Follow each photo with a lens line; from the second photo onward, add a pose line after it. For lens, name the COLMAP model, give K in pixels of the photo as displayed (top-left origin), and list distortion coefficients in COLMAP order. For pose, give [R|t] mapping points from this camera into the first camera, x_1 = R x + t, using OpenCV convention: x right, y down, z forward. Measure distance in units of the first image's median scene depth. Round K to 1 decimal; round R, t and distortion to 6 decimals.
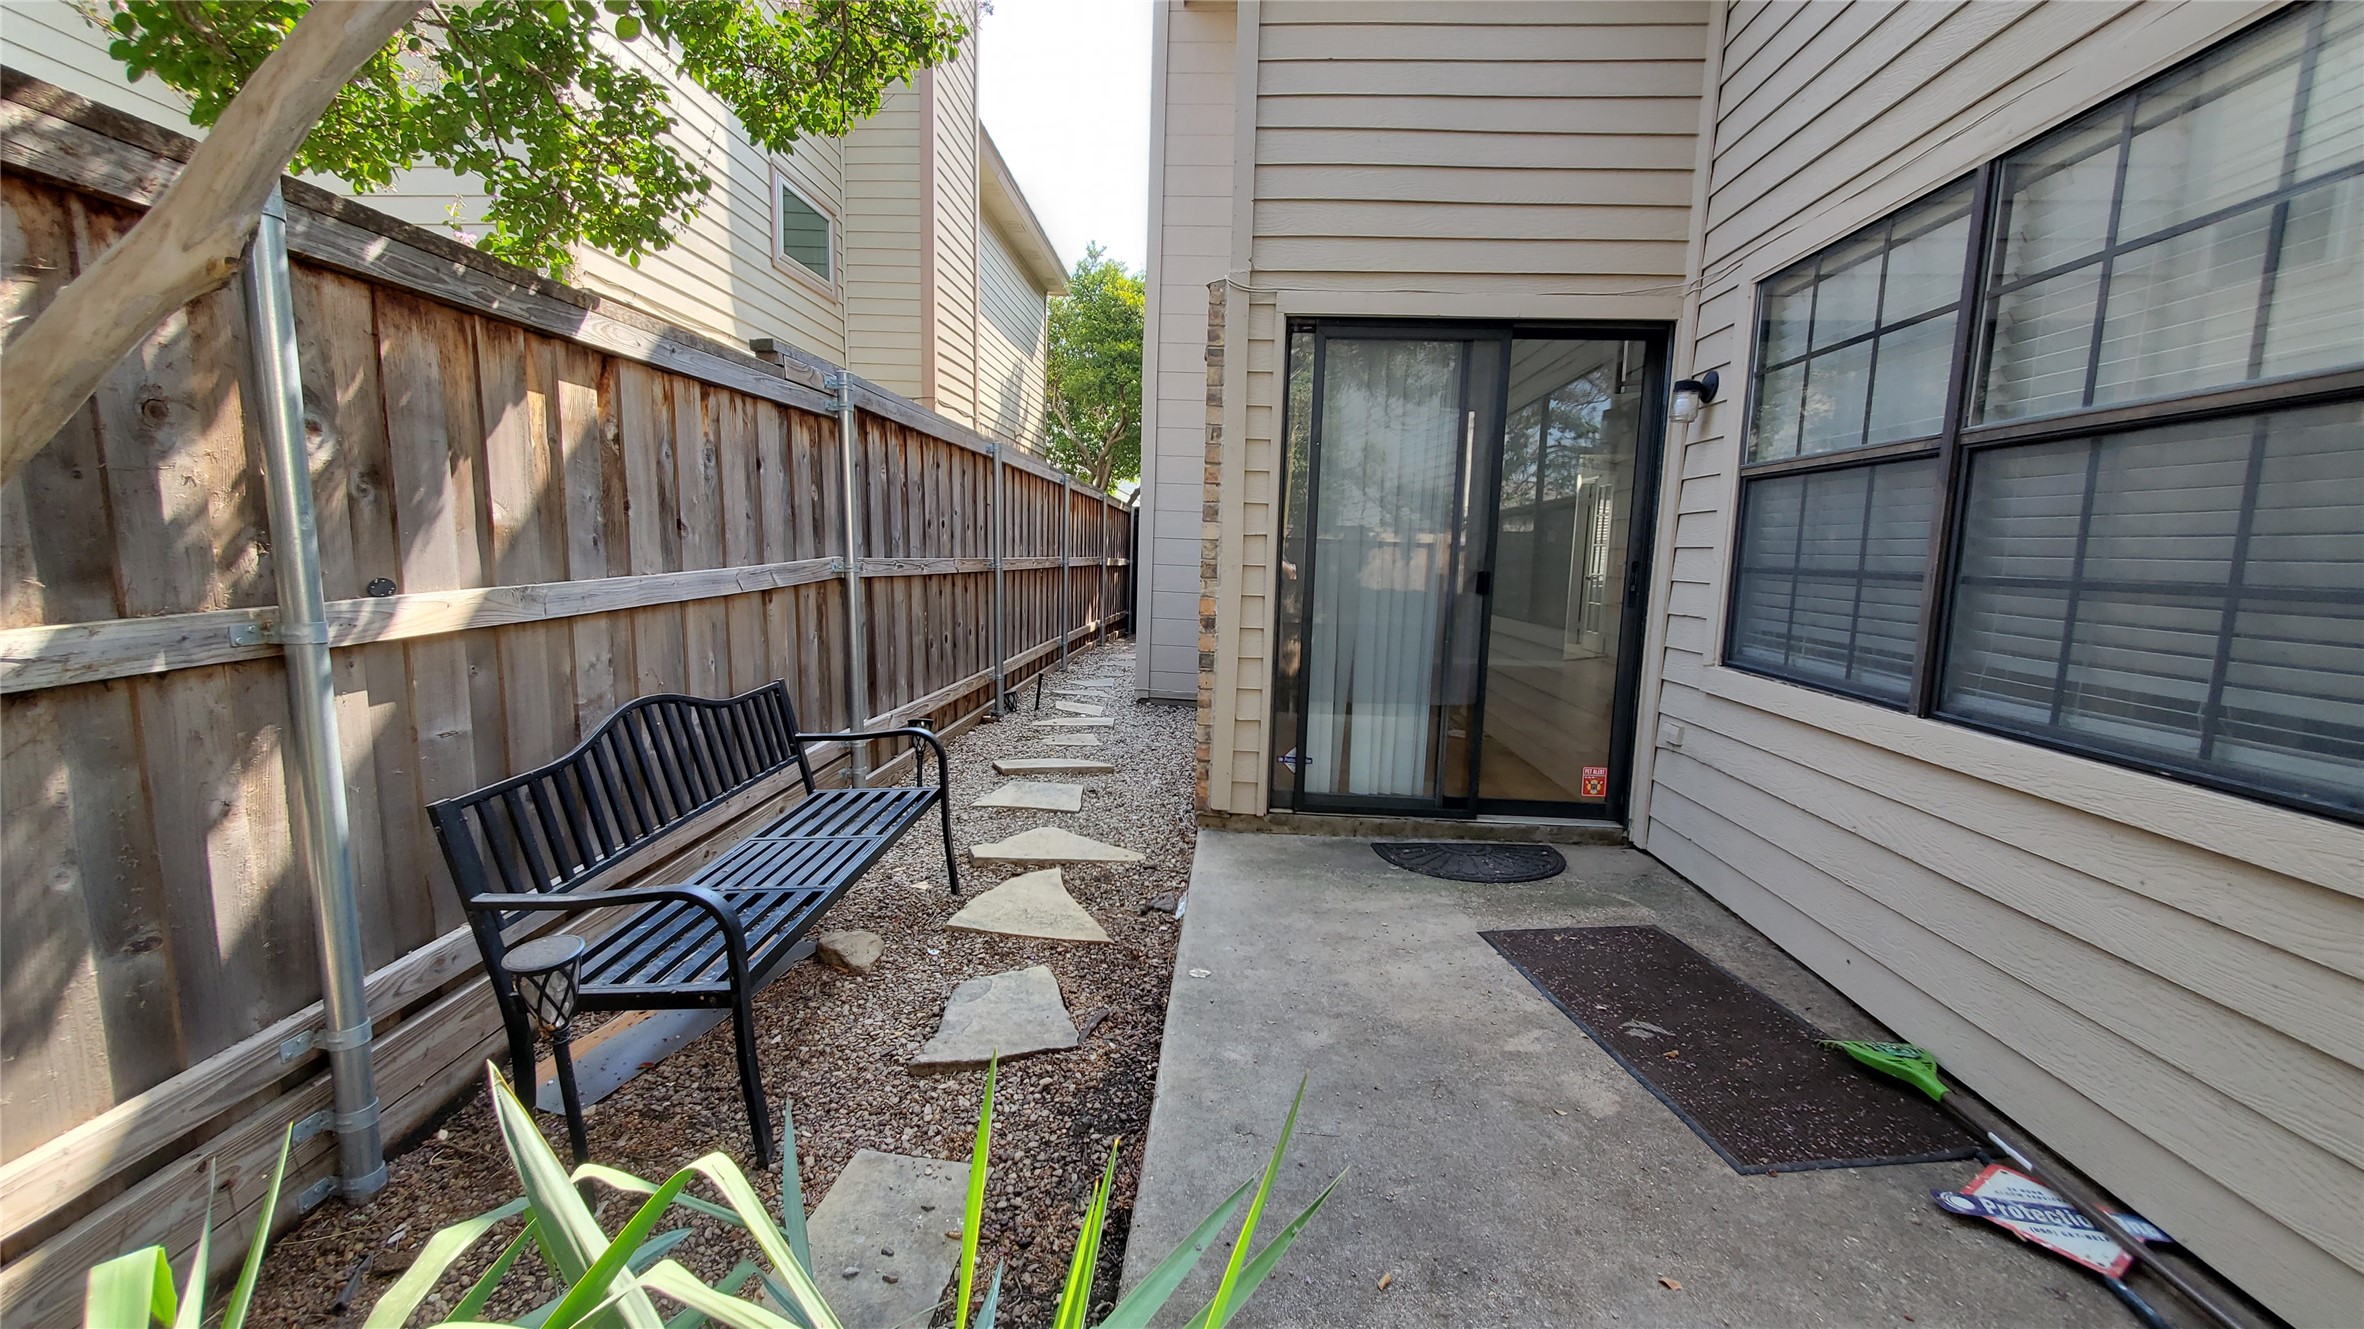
lens RADIAL K [[919.2, 0, 1182.0], [0, 919.2, 664.5], [0, 0, 1]] dist [0.001399, 0.000079]
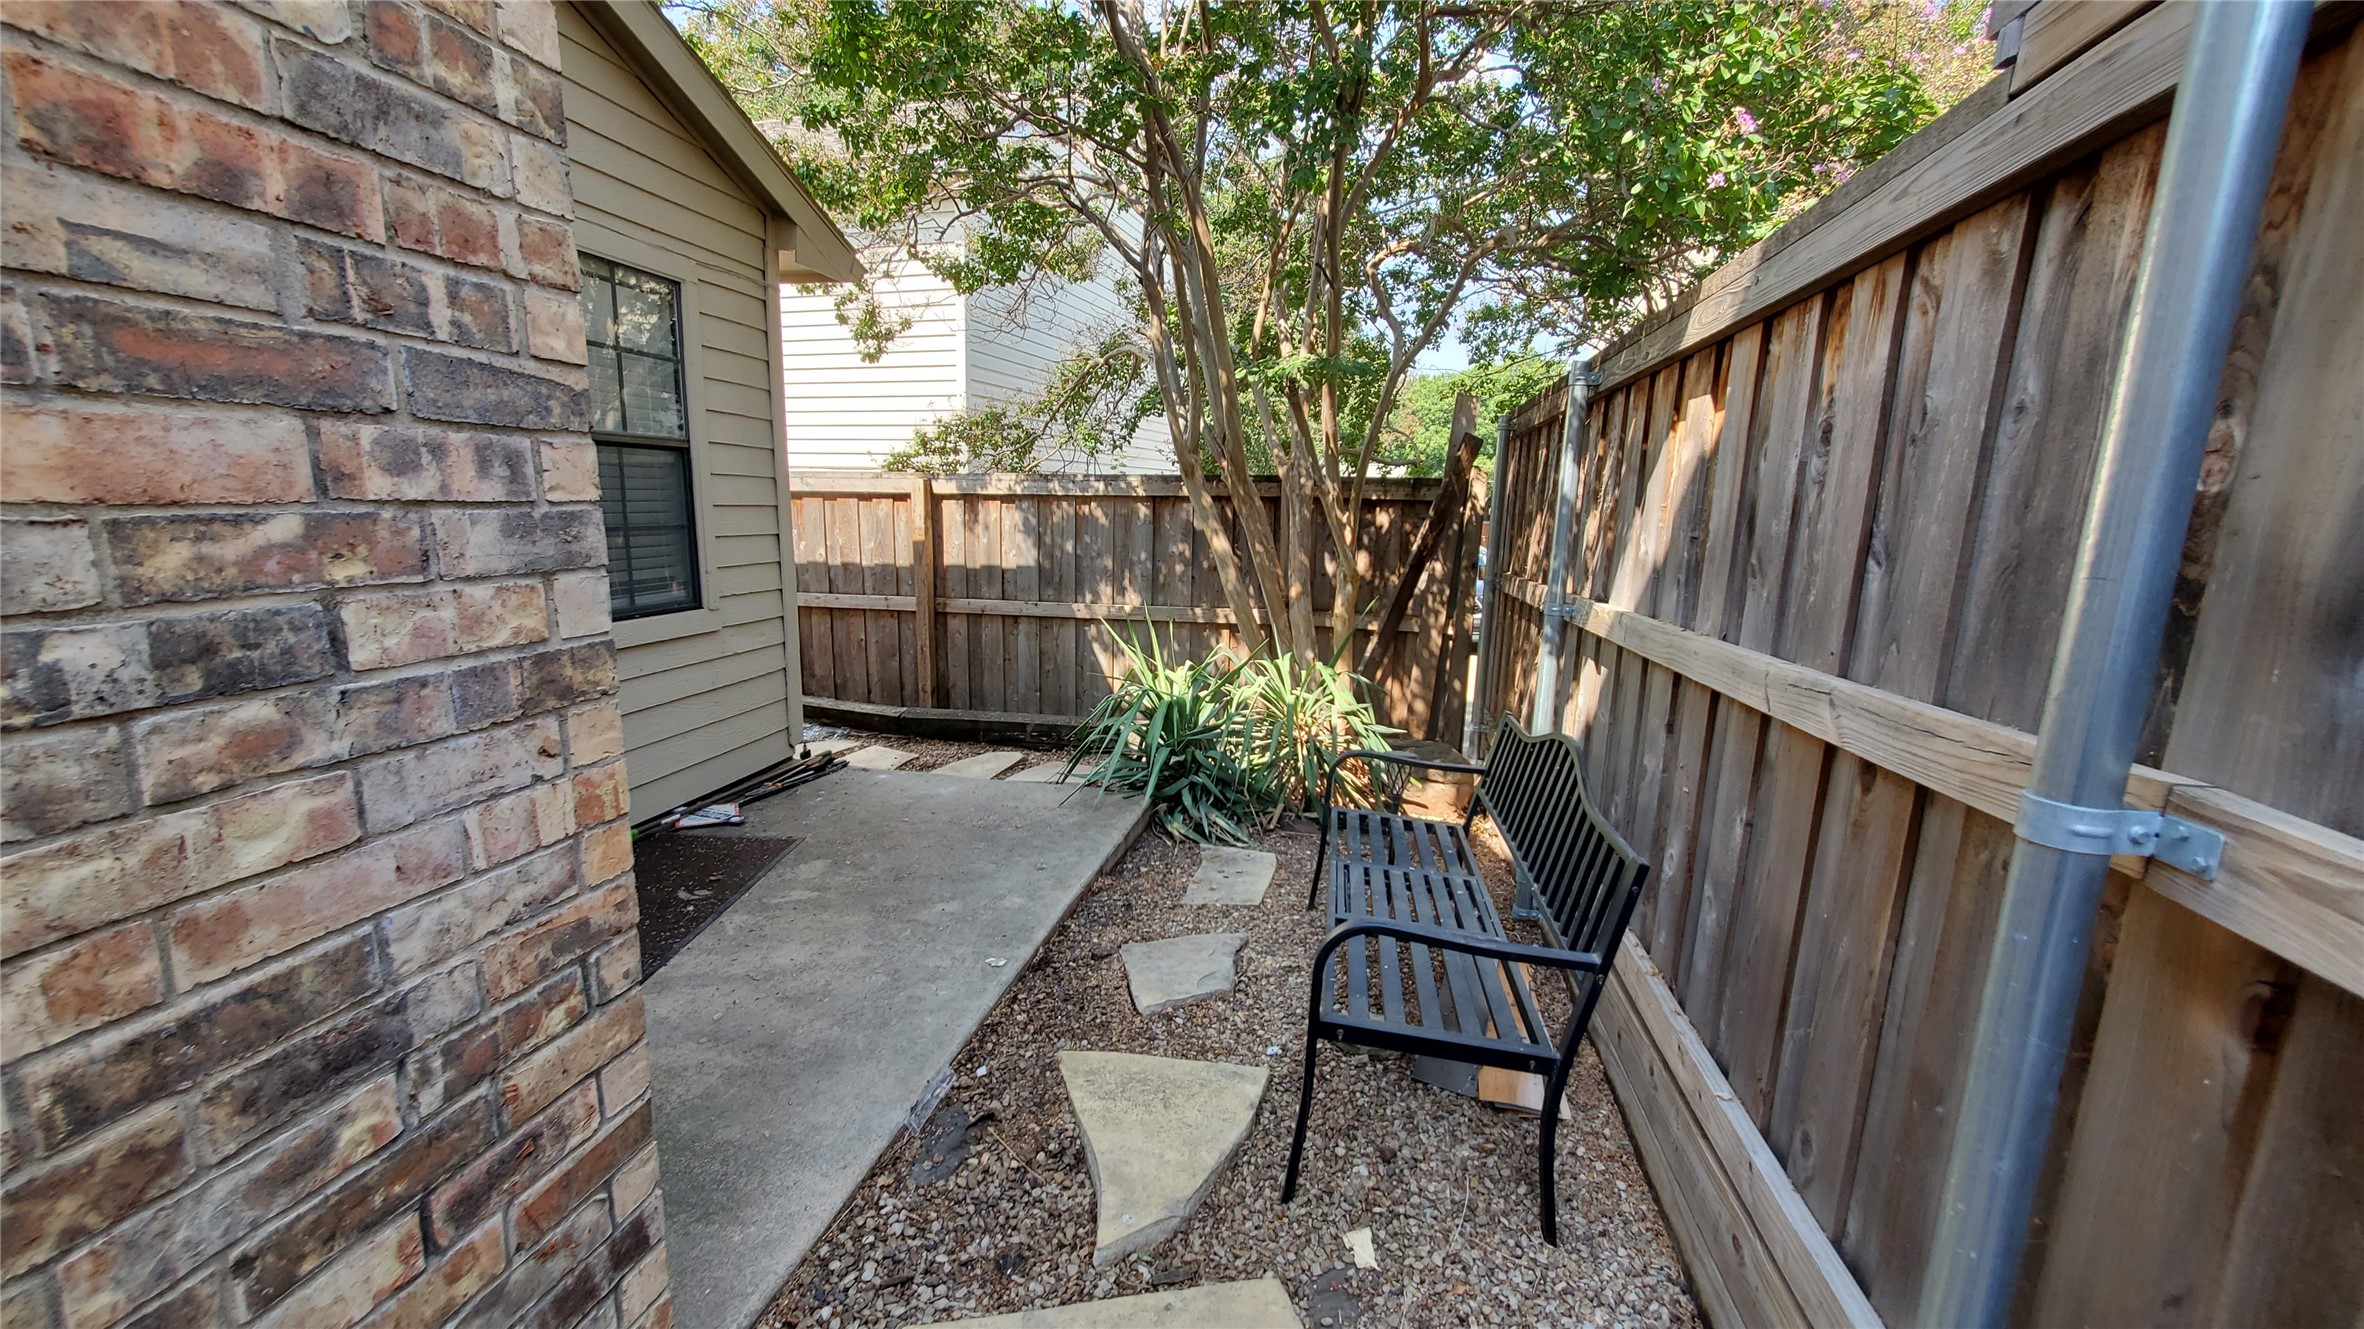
lens RADIAL K [[919.2, 0, 1182.0], [0, 919.2, 664.5], [0, 0, 1]] dist [0.001399, 0.000079]
pose [[-0.987621, -0.071088, 0.139825, -0.316917], [-0.024322, 0.950030, 0.311208, -0.311855], [-0.154961, 0.303955, -0.939999, 1.905763]]
